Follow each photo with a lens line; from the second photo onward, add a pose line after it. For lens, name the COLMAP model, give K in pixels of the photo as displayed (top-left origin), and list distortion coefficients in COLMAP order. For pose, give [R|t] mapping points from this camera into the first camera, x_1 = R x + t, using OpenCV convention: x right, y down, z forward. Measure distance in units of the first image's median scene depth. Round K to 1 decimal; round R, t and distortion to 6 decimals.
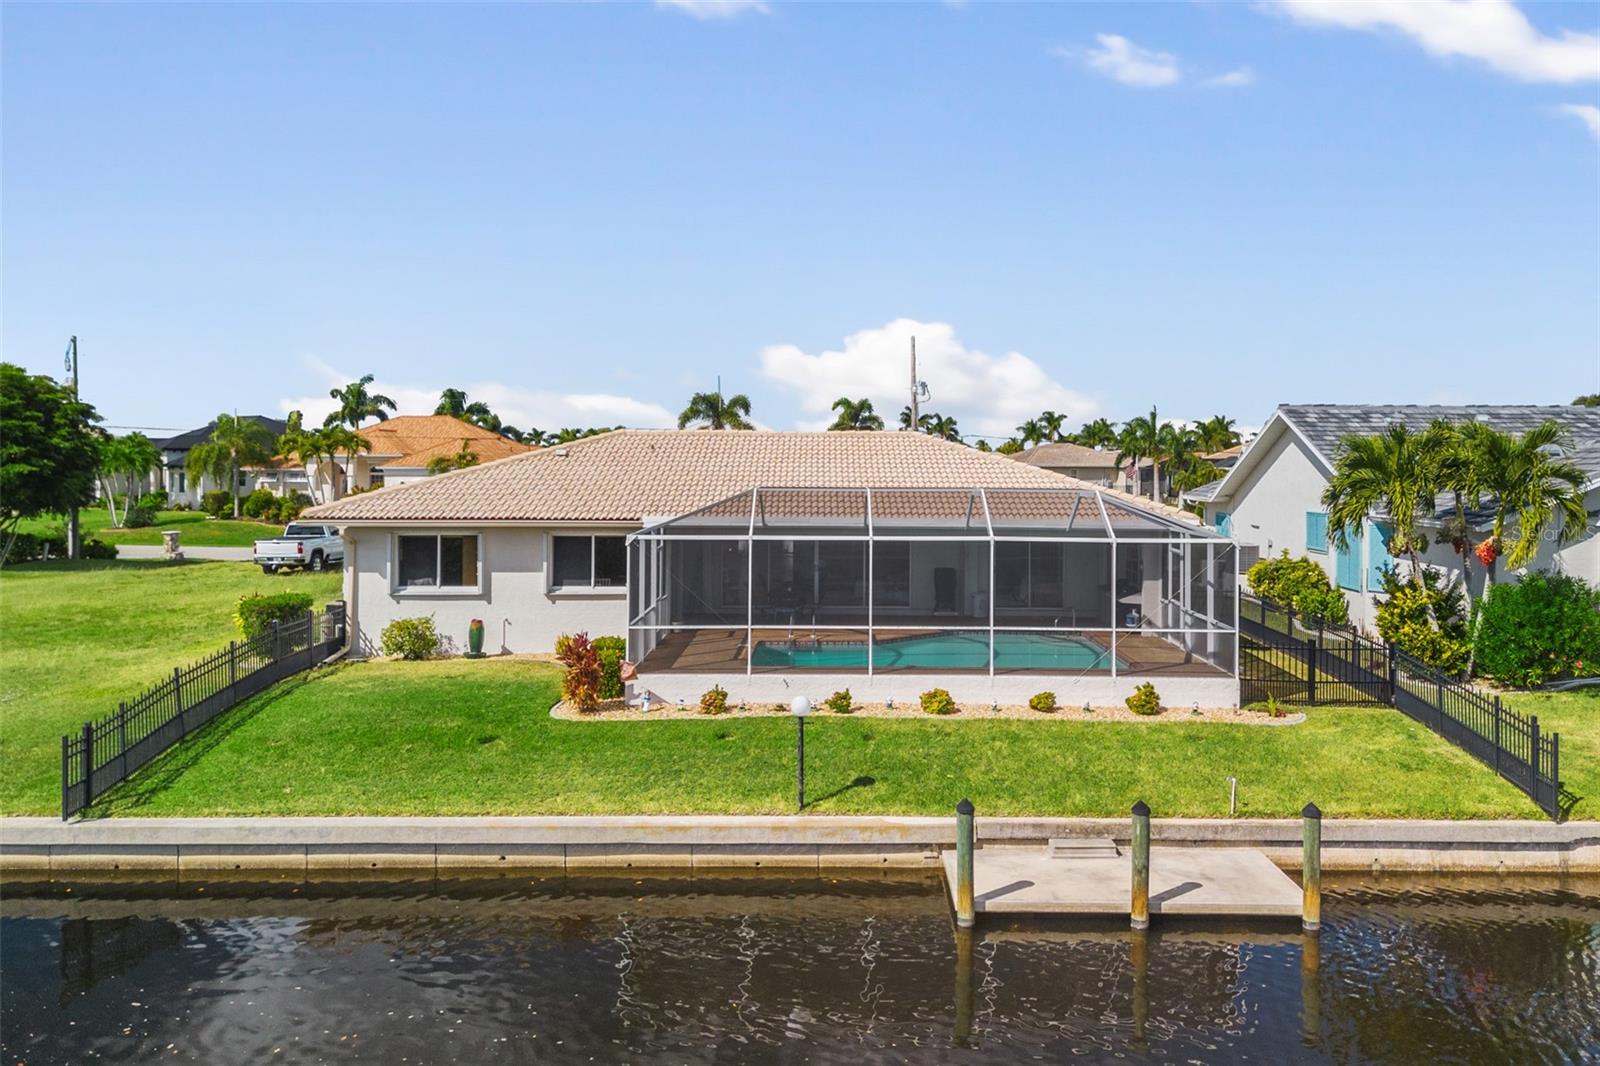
lens RADIAL K [[1229.4, 0, 800.0], [0, 1229.4, 533.0], [0, 0, 1]] dist [0.044363, -0.002998]
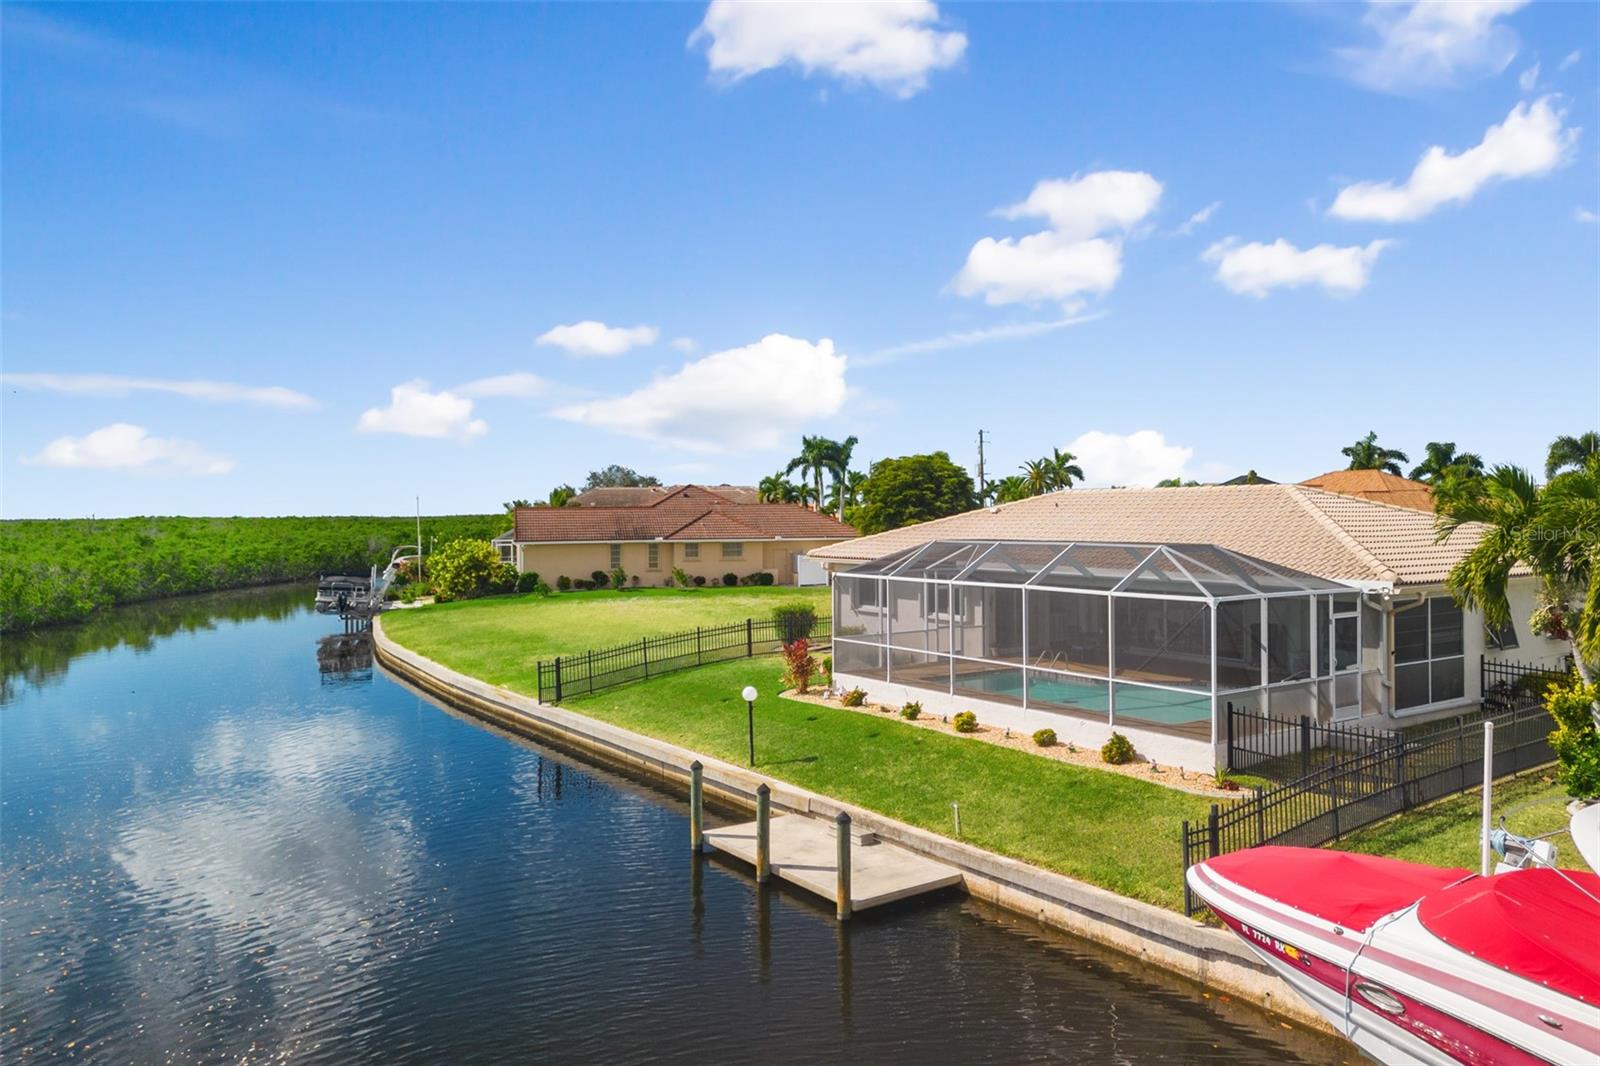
lens RADIAL K [[1134.1, 0, 811.4], [0, 1134.1, 527.9], [0, 0, 1]] dist [0.073858, -0.080467]
pose [[0.583092, 0.003162, -0.812400, 1.000629], [-0.039882, 0.998898, -0.024737, -0.016363], [0.811427, 0.046824, 0.582576, 0.262695]]
